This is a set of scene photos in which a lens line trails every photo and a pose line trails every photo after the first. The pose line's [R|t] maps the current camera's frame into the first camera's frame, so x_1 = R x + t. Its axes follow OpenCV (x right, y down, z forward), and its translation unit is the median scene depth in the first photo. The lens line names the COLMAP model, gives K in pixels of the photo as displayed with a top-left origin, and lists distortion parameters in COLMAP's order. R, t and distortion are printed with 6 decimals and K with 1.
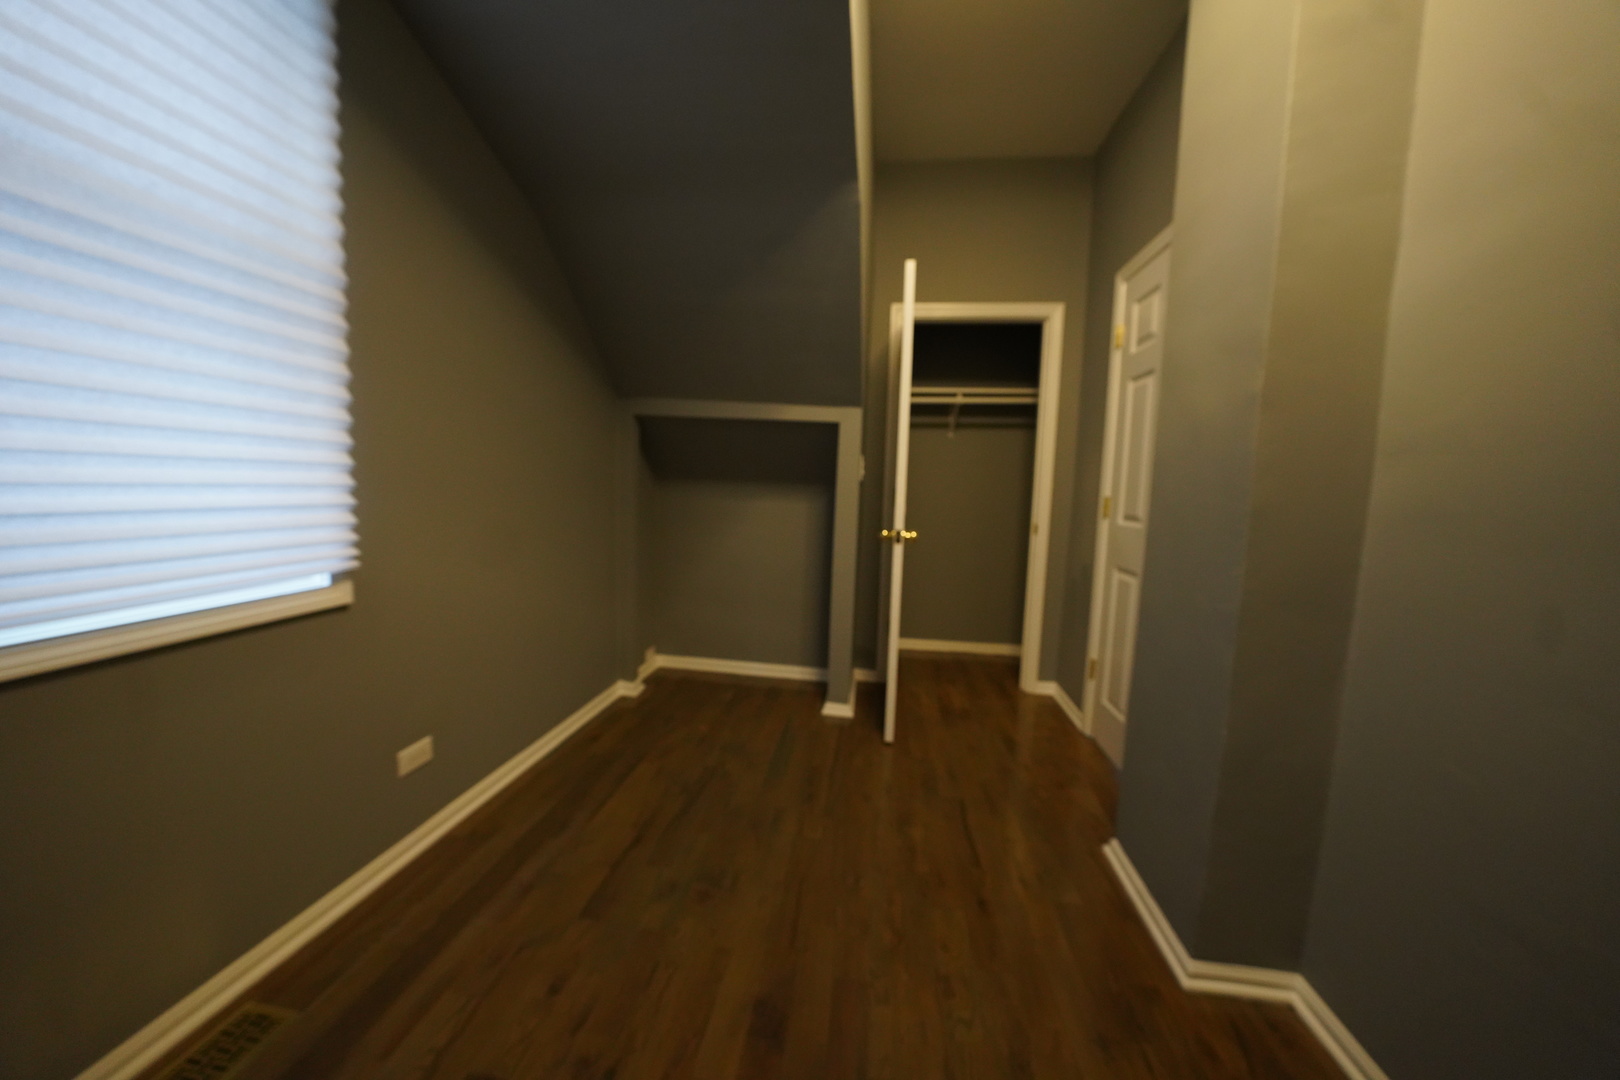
lens RADIAL K [[548.7, 0, 809.4], [0, 548.7, 536.3], [0, 0, 1]] dist [-0.029412, 0.005287]
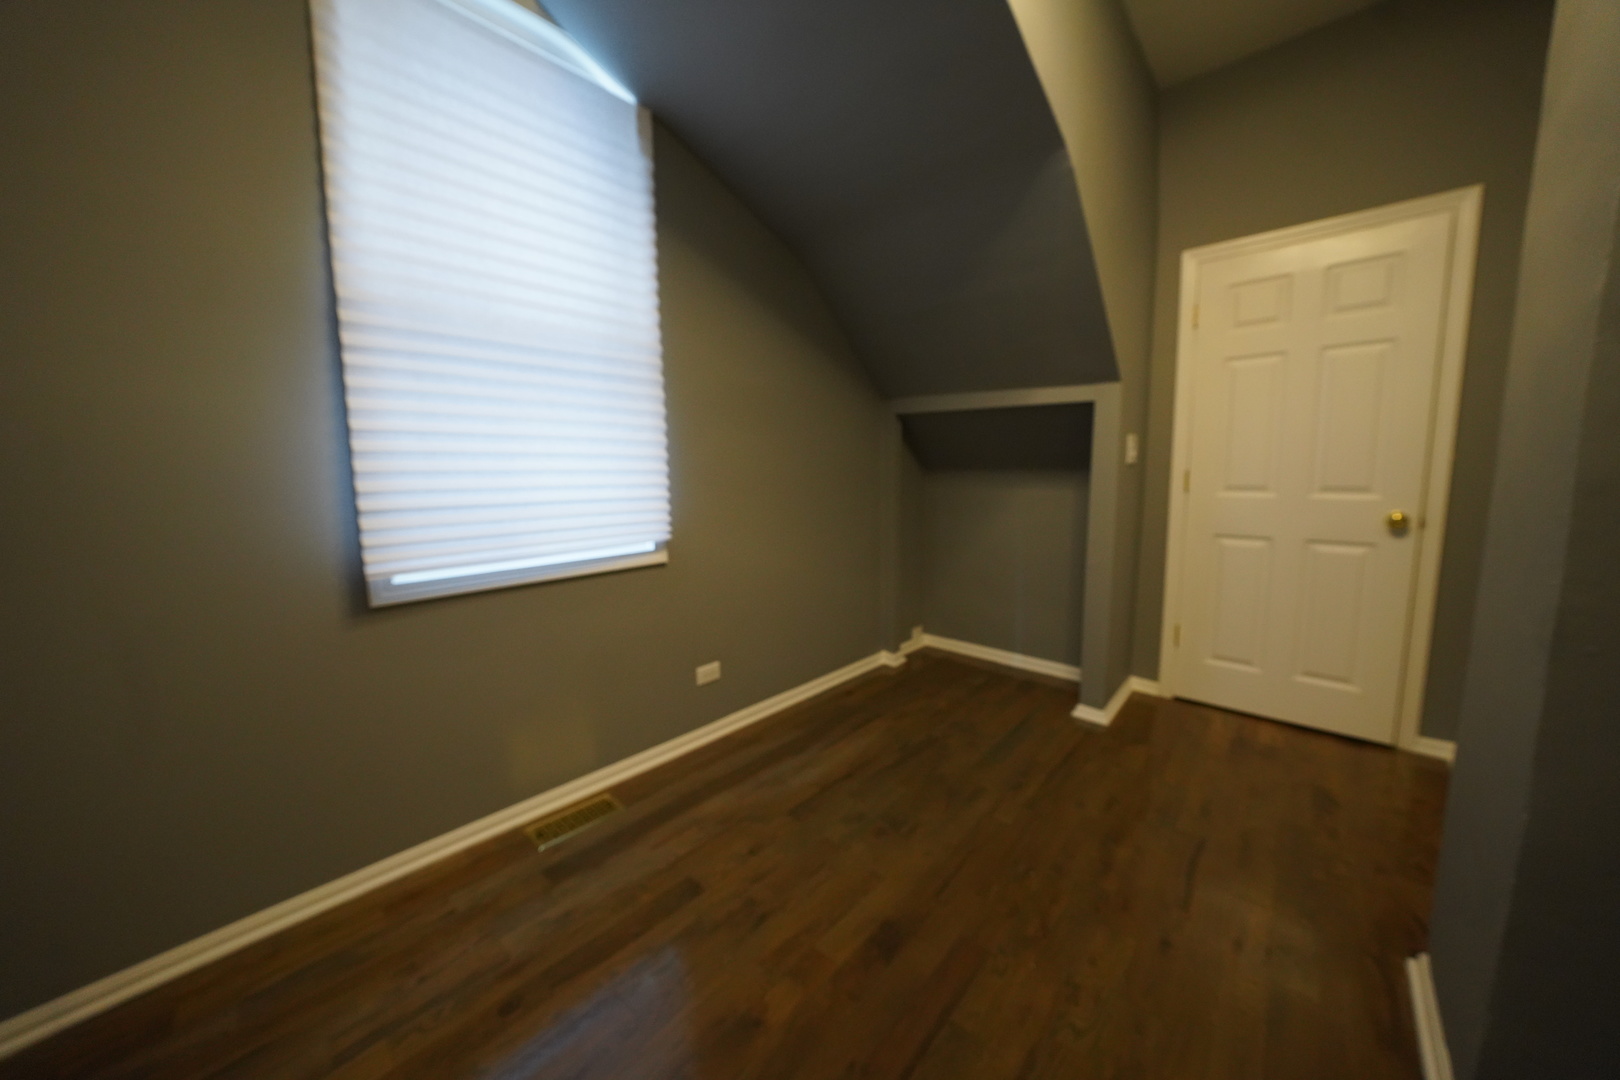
lens RADIAL K [[548.7, 0, 810.9], [0, 548.7, 536.7], [0, 0, 1]] dist [-0.029412, 0.005287]
pose [[0.820903, 0.025084, -0.570517, 0.308376], [-0.016097, 0.999654, 0.020790, 0.011831], [0.570841, -0.007882, 0.821023, -0.030616]]
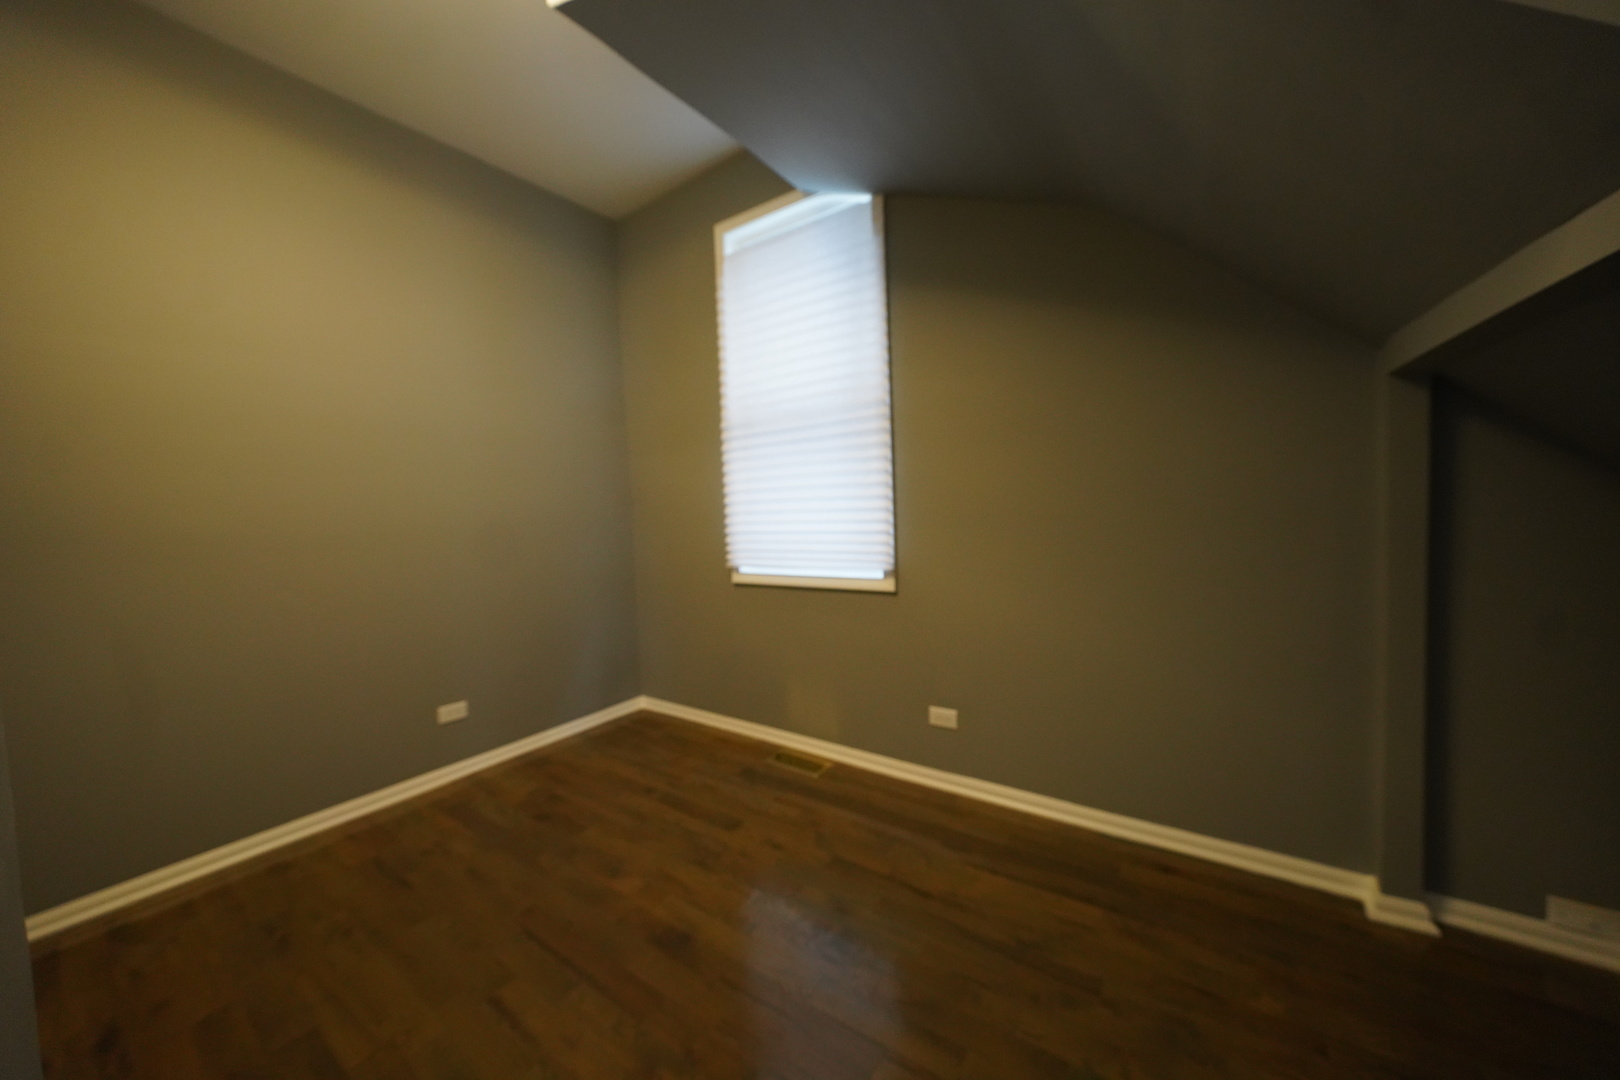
lens RADIAL K [[548.7, 0, 806.9], [0, 548.7, 537.2], [0, 0, 1]] dist [-0.029412, 0.005287]
pose [[-0.458507, 0.024725, -0.888347, 0.641378], [-0.065213, 0.995982, 0.061380, -0.108270], [0.886295, 0.086075, -0.455052, 1.285705]]
